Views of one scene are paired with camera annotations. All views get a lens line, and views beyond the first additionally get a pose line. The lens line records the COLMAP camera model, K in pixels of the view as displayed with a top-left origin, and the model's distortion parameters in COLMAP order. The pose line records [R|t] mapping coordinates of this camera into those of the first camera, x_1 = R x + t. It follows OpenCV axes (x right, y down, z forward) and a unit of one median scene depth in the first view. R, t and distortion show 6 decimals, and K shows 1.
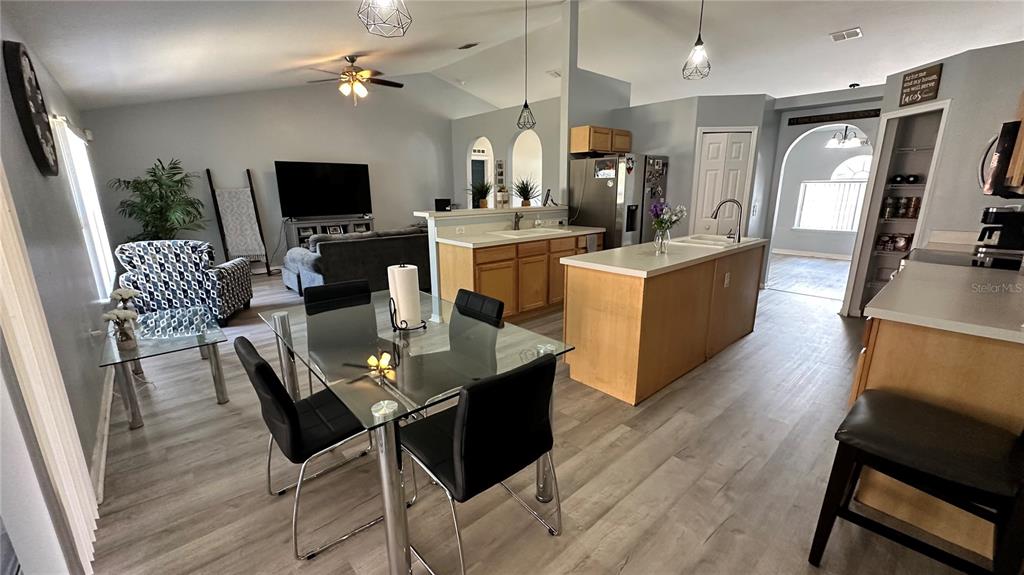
lens RADIAL K [[408.8, 0, 513.5], [0, 408.8, 287.5], [0, 0, 1]] dist [-0.000321, 0.000722]
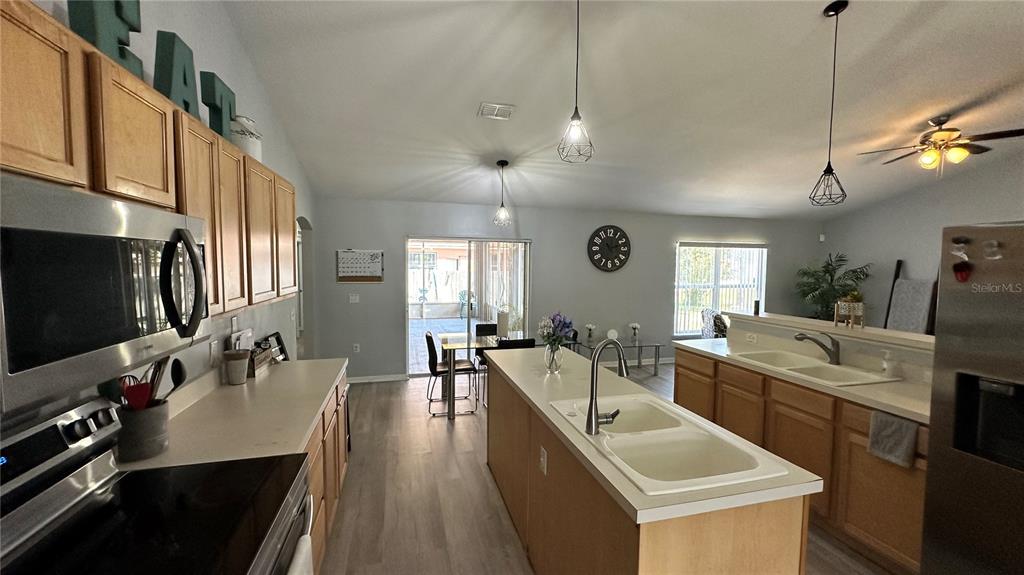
lens RADIAL K [[408.8, 0, 511.8], [0, 408.8, 285.1], [0, 0, 1]] dist [-0.000321, 0.000722]
pose [[-0.442637, 0.053703, -0.895091, 0.856633], [-0.218791, 0.961567, 0.165887, -0.287579], [0.869599, 0.269266, -0.413875, 0.926033]]
